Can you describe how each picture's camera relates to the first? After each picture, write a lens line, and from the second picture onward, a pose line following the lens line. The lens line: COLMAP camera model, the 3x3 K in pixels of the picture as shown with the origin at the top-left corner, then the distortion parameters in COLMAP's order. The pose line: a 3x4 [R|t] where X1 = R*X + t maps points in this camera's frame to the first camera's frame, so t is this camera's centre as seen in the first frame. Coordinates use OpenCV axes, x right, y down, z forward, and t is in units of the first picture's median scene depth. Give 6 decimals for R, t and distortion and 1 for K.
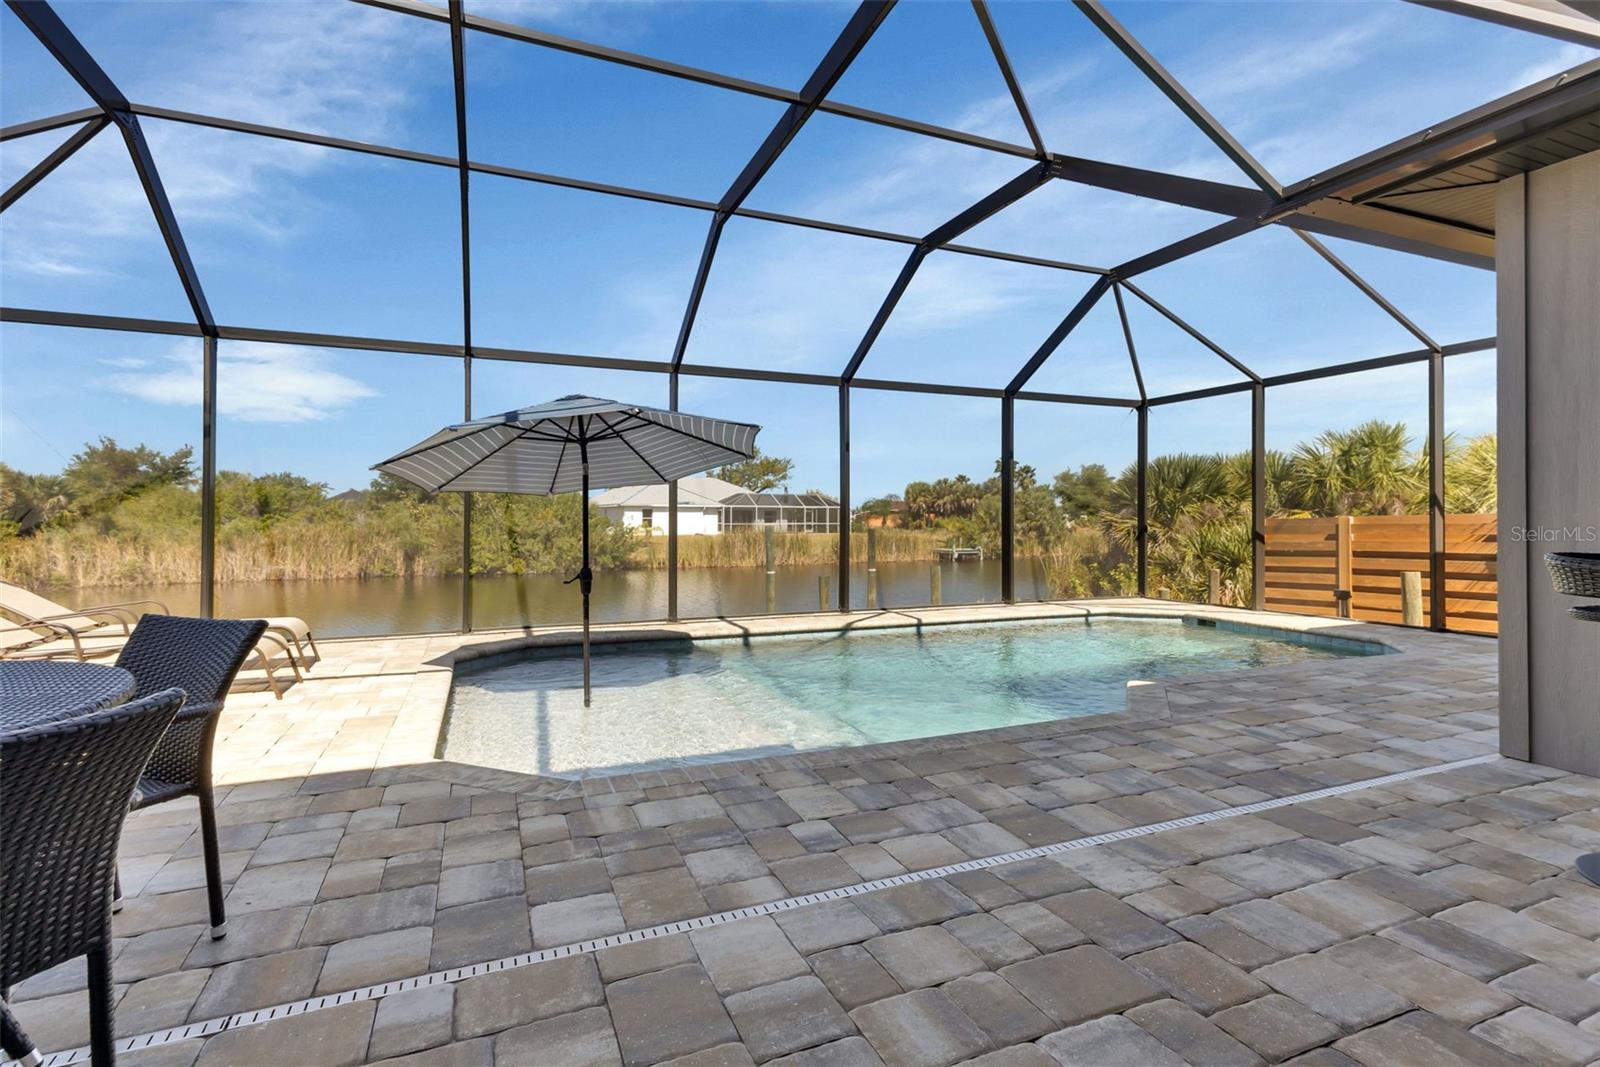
lens RADIAL K [[758.8, 0, 800.4], [0, 758.8, 515.9], [0, 0, 1]] dist [0.008668, 0.000281]
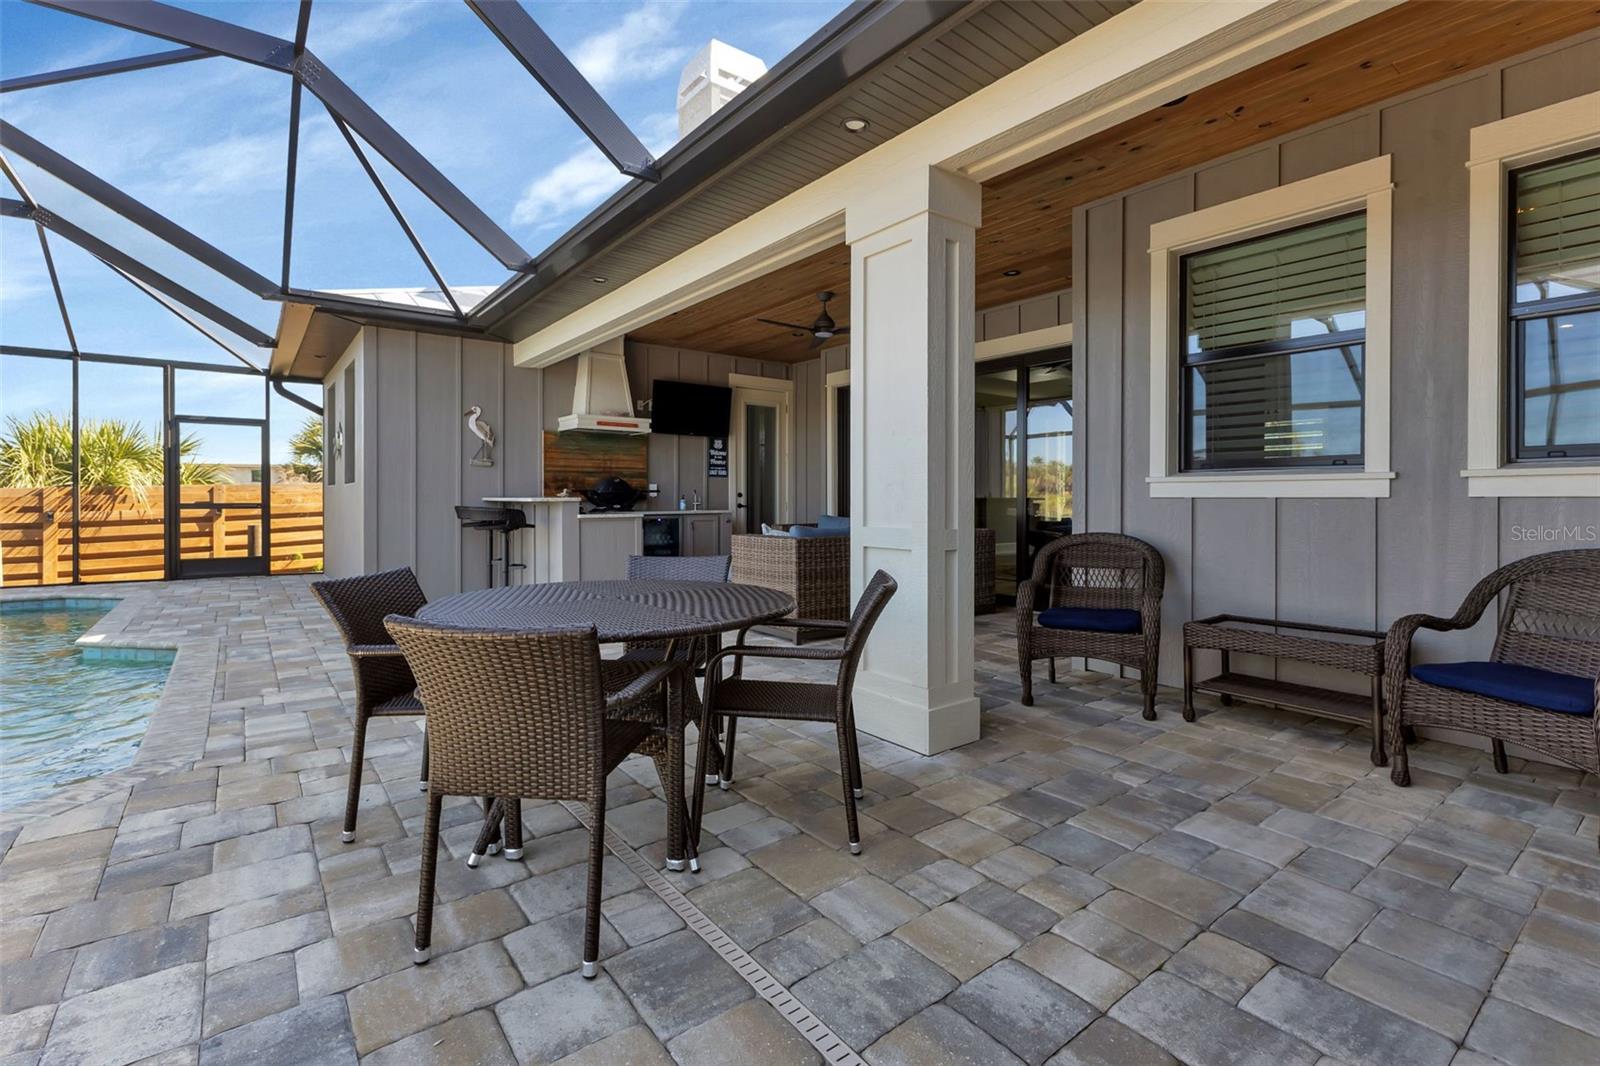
lens RADIAL K [[732.1, 0, 805.0], [0, 732.1, 500.9], [0, 0, 1]] dist [0.010185, -0.000514]
pose [[-0.259229, -0.007357, 0.965788, -0.456750], [-0.007429, 0.999957, 0.005623, 0.001293], [-0.965787, -0.005718, -0.259272, 0.139411]]
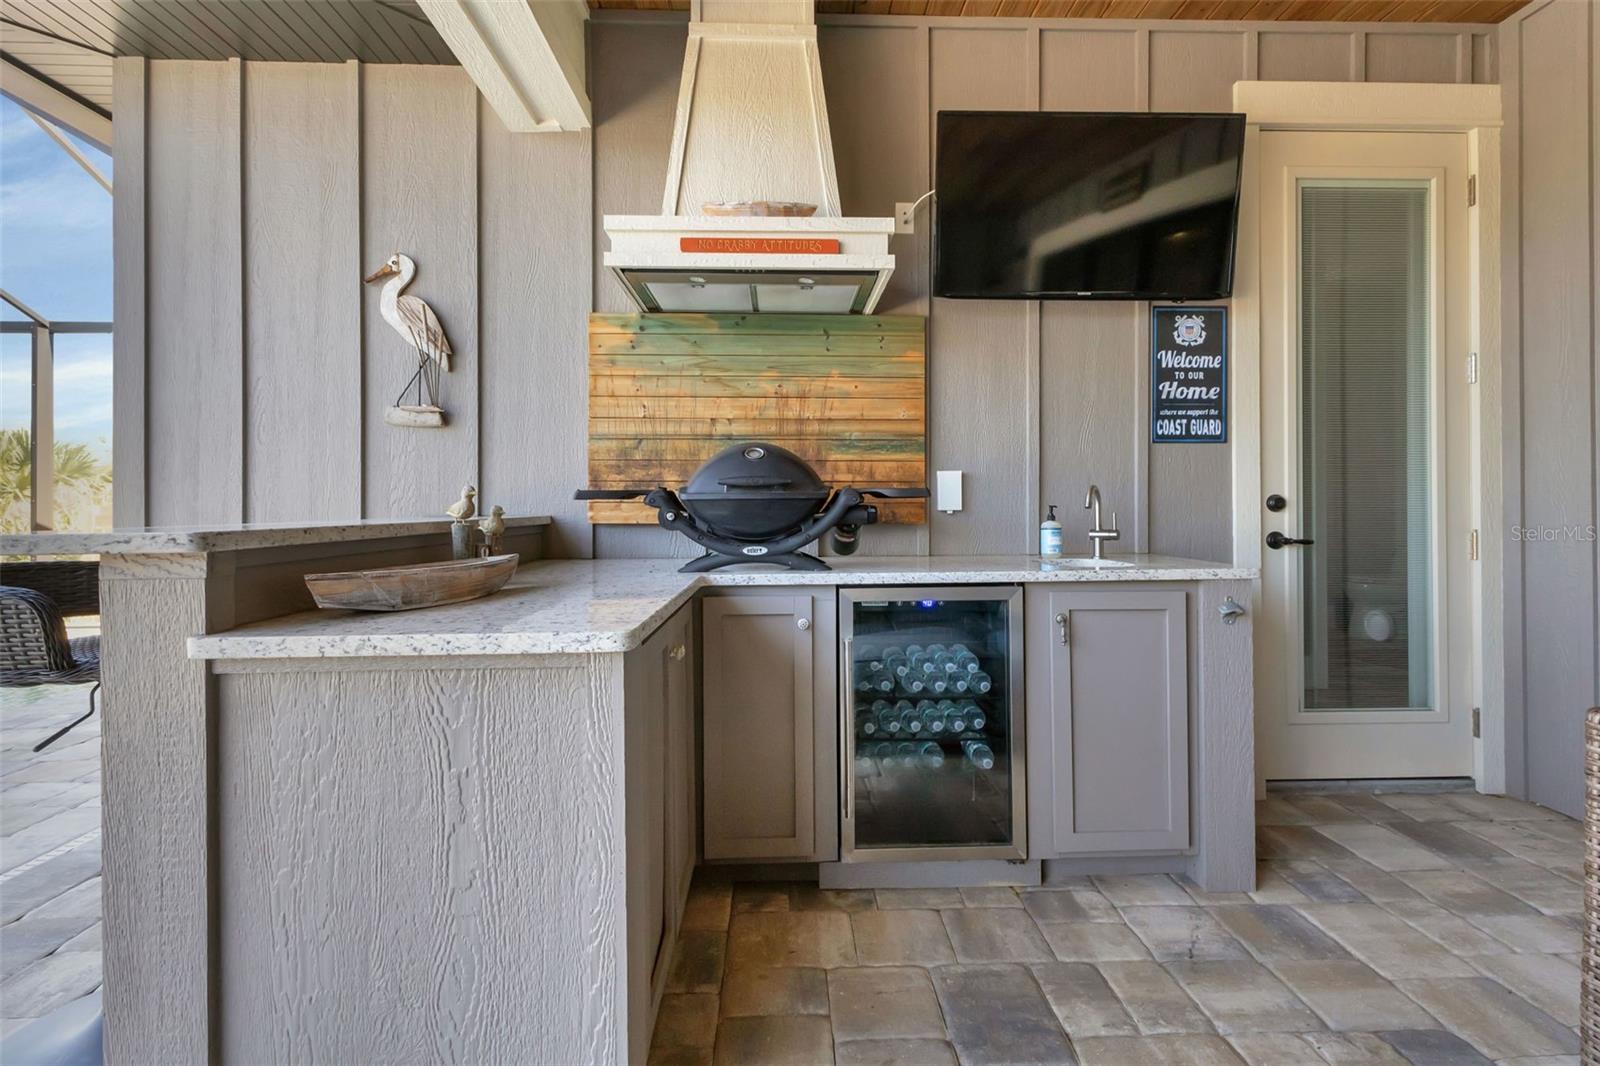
lens RADIAL K [[732.1, 0, 805.0], [0, 732.1, 500.9], [0, 0, 1]] dist [0.010185, -0.000514]
pose [[0.352684, 0.001981, 0.935740, 0.174476], [-0.000060, 0.999998, -0.002095, -0.000755], [-0.935742, 0.000682, 0.352683, 0.041162]]
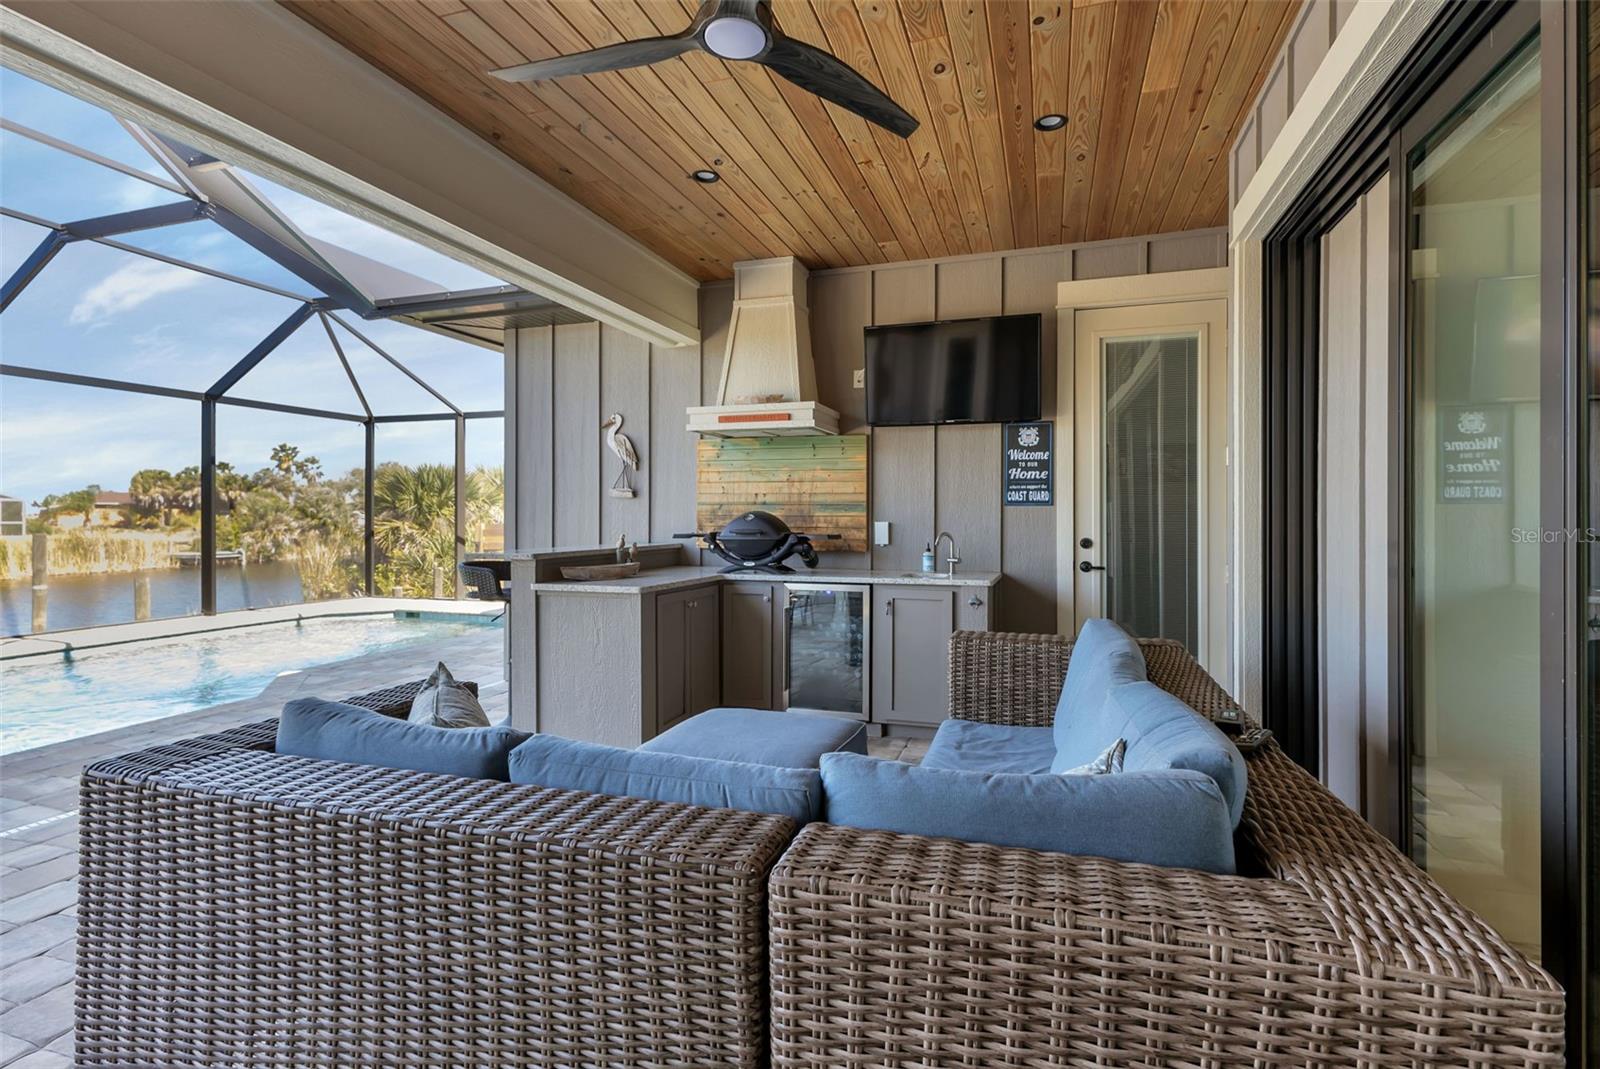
lens RADIAL K [[758.8, 0, 800.4], [0, 758.8, 516.9], [0, 0, 1]] dist [0.008668, 0.000281]
pose [[0.658282, -0.000810, 0.752771, 0.039103], [-0.004719, 0.999975, 0.005203, -0.018040], [-0.752757, -0.006978, 0.658262, -0.200345]]
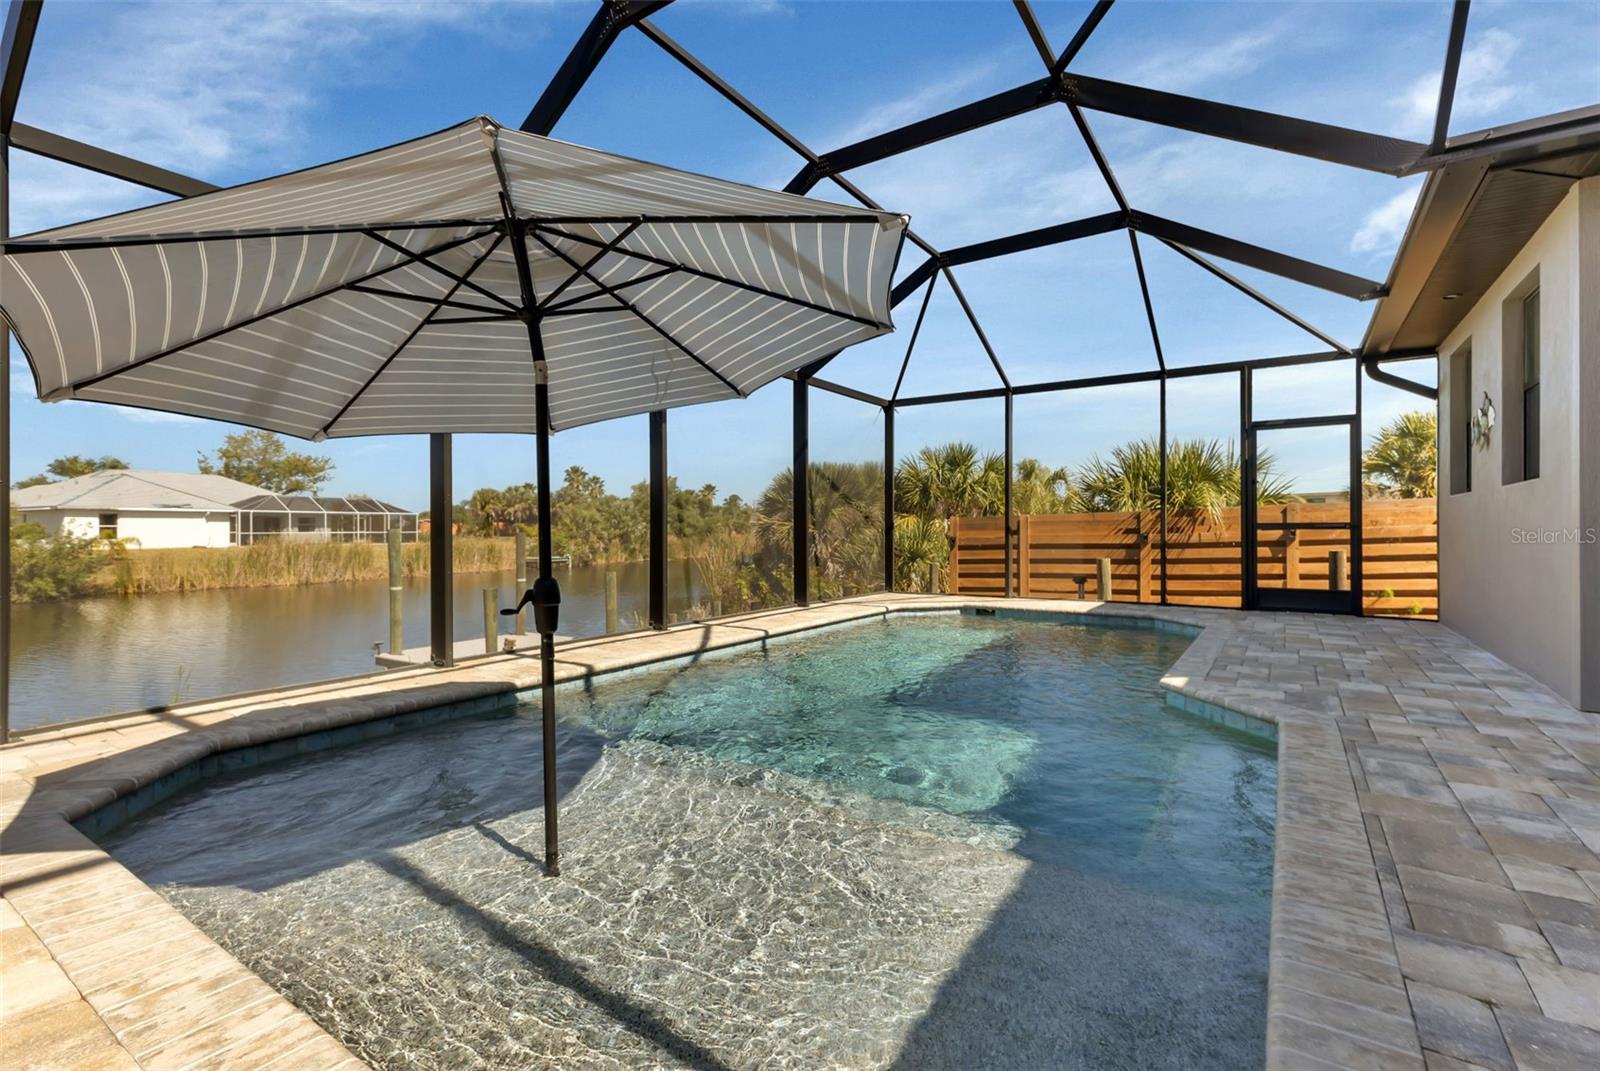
lens RADIAL K [[722.6, 0, 801.2], [0, 722.6, 527.9], [0, 0, 1]] dist [0.007020, -0.000342]
pose [[0.833122, -0.002517, 0.553084, -0.208479], [0.000807, 0.999994, 0.003334, 0.018120], [-0.553089, -0.002331, 0.833119, 0.275171]]
